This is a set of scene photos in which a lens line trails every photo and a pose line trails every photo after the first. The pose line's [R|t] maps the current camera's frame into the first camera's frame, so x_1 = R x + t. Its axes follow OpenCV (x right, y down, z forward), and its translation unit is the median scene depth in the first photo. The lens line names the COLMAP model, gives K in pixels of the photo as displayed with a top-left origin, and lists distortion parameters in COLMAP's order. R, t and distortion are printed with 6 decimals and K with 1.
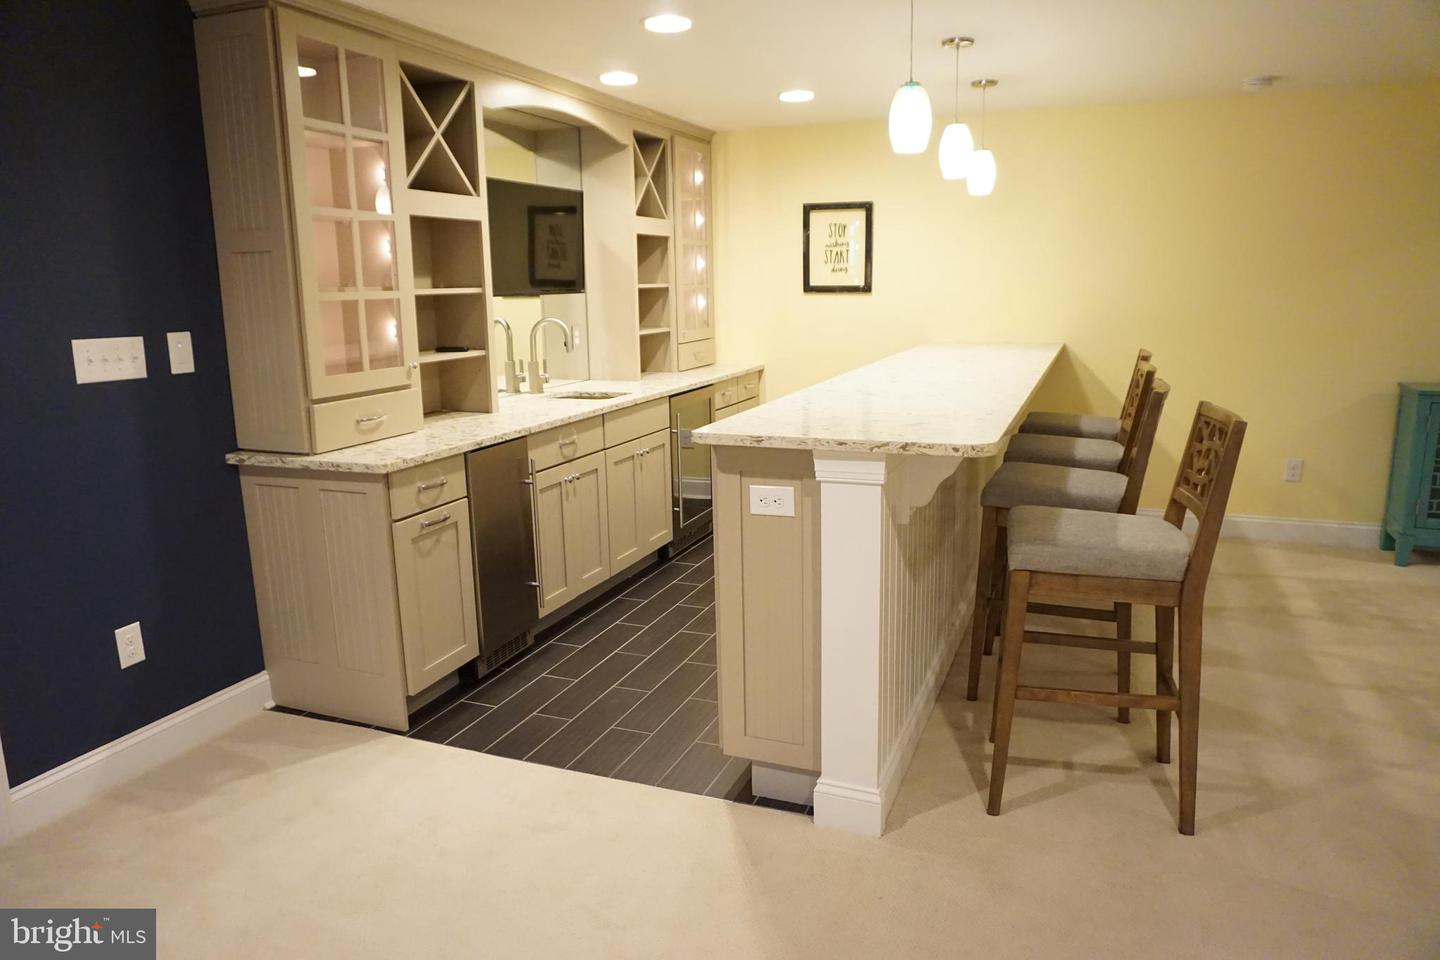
lens RADIAL K [[978.8, 0, 720.0], [0, 978.8, 480.0], [0, 0, 1]] dist [0.001757, 0.000416]
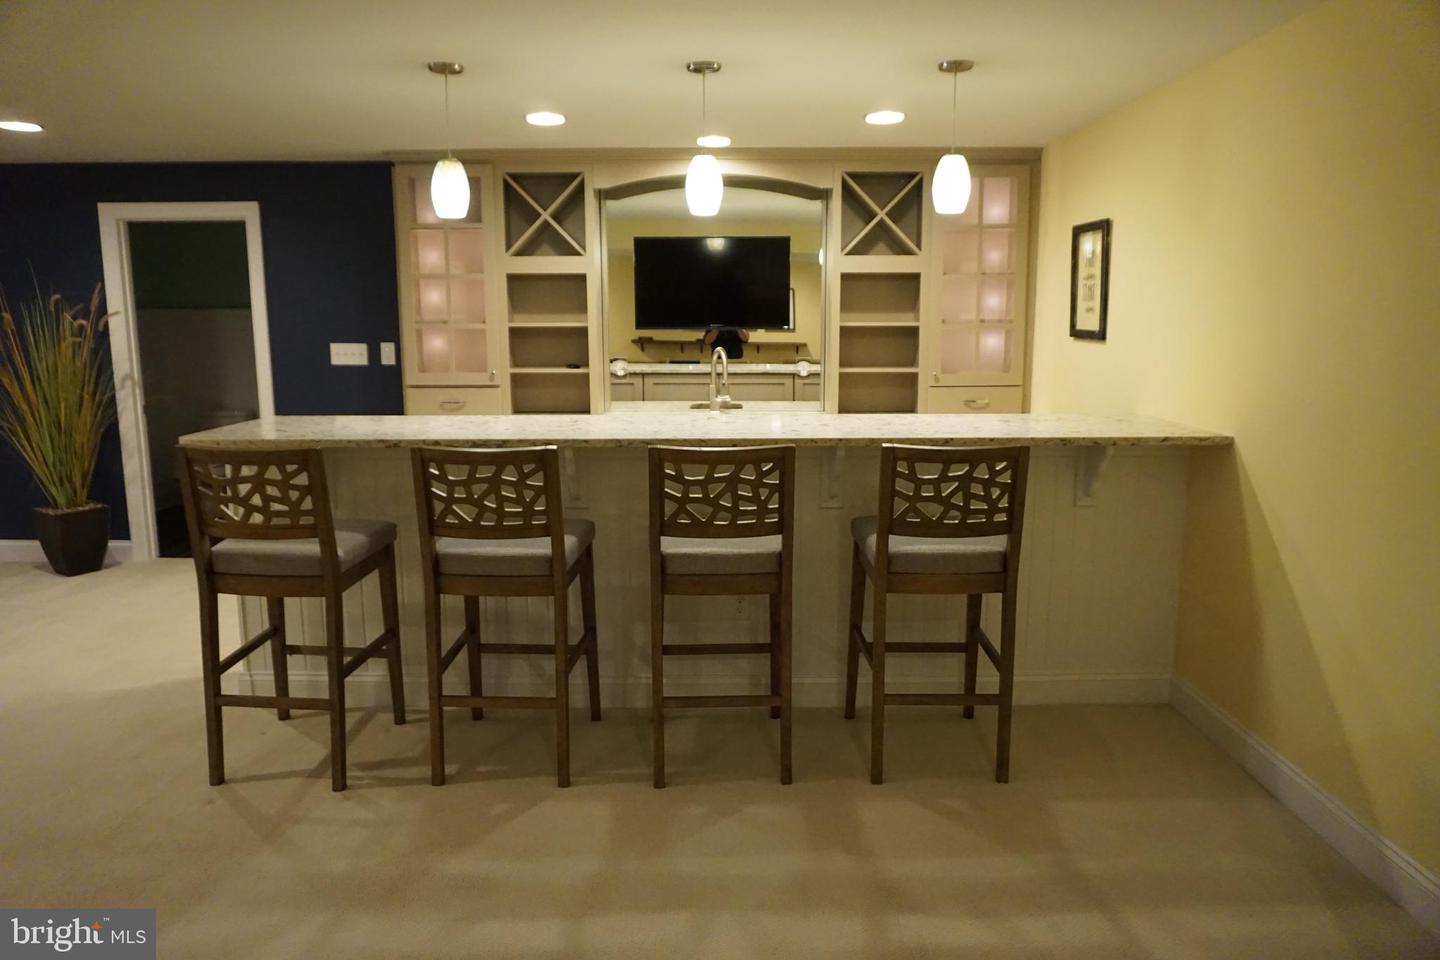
lens RADIAL K [[998.8, 0, 720.4], [0, 998.8, 461.4], [0, 0, 1]] dist [-0.002273, 0.000321]
pose [[0.349180, 0.157674, -0.923695, 1.161059], [-0.189085, 0.977321, 0.095348, -0.182404], [0.917780, 0.141363, 0.371074, 0.713390]]
